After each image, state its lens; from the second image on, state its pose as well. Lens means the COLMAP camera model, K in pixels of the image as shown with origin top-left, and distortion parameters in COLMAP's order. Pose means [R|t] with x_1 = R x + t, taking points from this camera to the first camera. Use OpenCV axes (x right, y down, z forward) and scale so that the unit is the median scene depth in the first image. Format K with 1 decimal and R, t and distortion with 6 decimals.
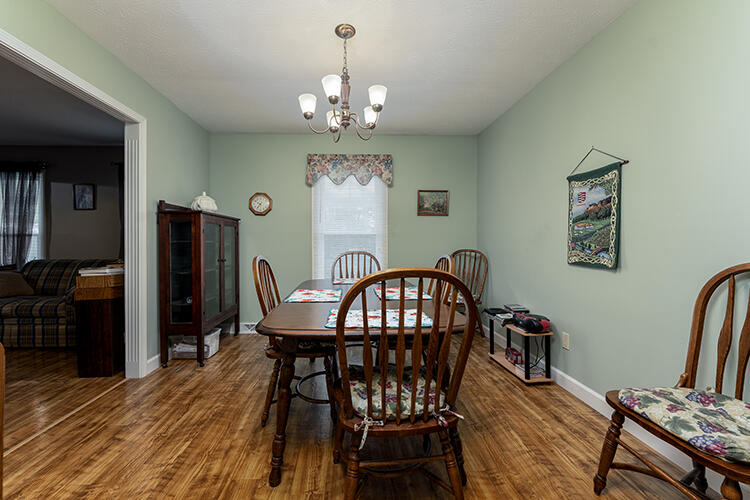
lens RADIAL K [[293.8, 0, 371.7], [0, 293.8, 248.5], [0, 0, 1]] dist [-0.000049, 0.000019]
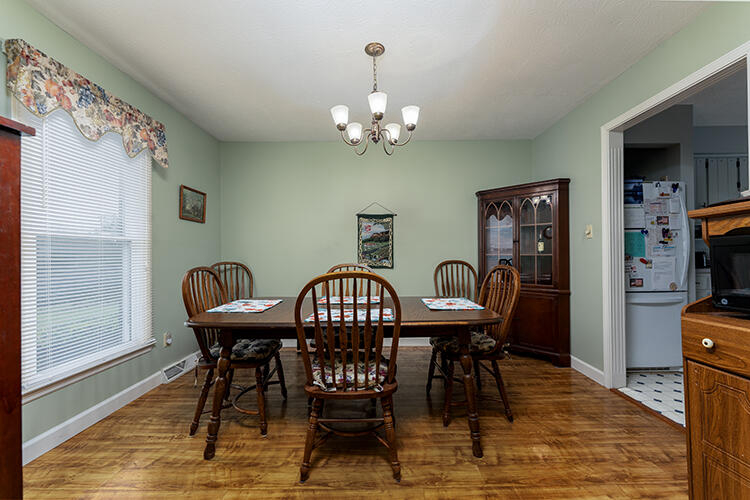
lens RADIAL K [[306.1, 0, 375.1], [0, 306.1, 259.7], [0, 0, 1]] dist [0.000669, 0.000201]
pose [[0.092756, 0.002507, 0.995686, -1.002555], [0.026224, 0.999644, -0.004959, 0.018867], [-0.995343, 0.026571, 0.092657, 0.749339]]
